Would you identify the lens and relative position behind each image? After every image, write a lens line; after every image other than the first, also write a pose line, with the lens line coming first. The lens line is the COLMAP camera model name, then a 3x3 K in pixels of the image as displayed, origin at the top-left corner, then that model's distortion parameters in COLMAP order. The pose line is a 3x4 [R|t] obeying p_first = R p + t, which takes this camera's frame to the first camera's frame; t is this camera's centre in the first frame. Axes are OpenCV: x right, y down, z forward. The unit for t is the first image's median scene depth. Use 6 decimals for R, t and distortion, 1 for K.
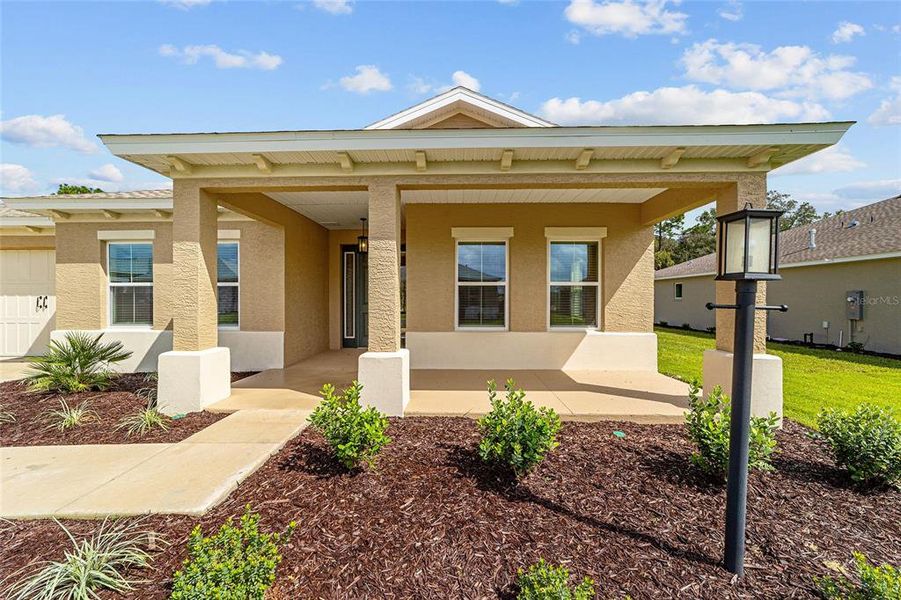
lens RADIAL K [[349.7, 0, 452.3], [0, 349.7, 302.4], [0, 0, 1]] dist [-0.001246, 0.003579]
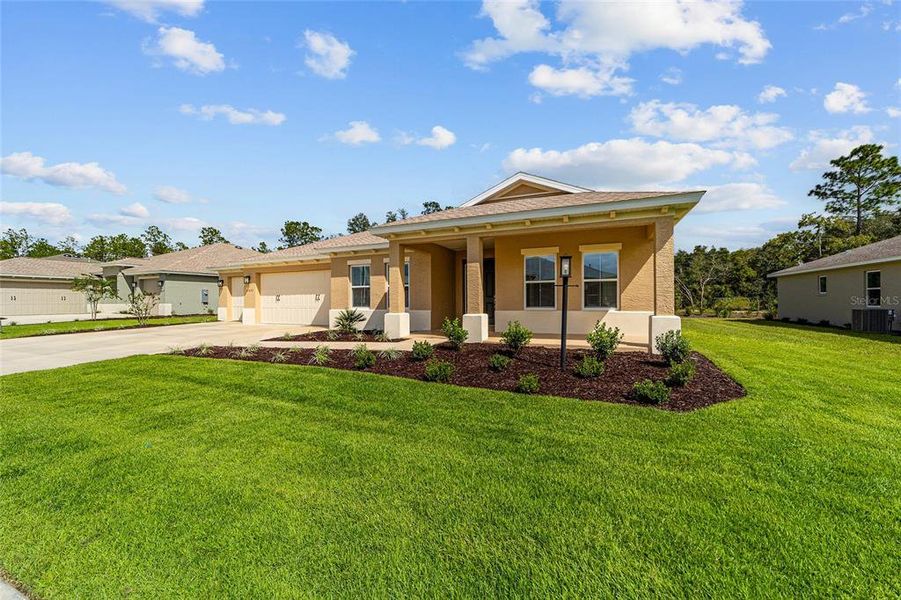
lens RADIAL K [[349.7, 0, 450.0], [0, 349.7, 299.2], [0, 0, 1]] dist [-0.001246, 0.003579]
pose [[0.929255, -0.008092, -0.369349, 0.362505], [0.002701, 0.999882, -0.015110, 0.064691], [0.369428, 0.013043, 0.929168, -0.829197]]
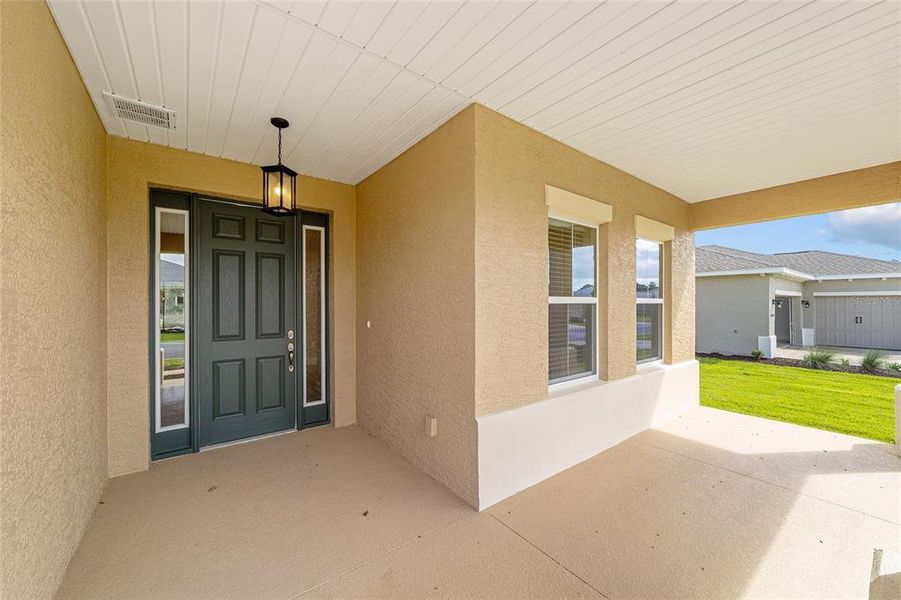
lens RADIAL K [[349.7, 0, 452.3], [0, 349.7, 302.4], [0, 0, 1]] dist [-0.001246, 0.003579]
pose [[0.786052, 0.001807, 0.618157, -0.487667], [0.006833, 0.999909, -0.011611, -0.055071], [-0.618122, 0.013351, 0.785969, 0.838388]]
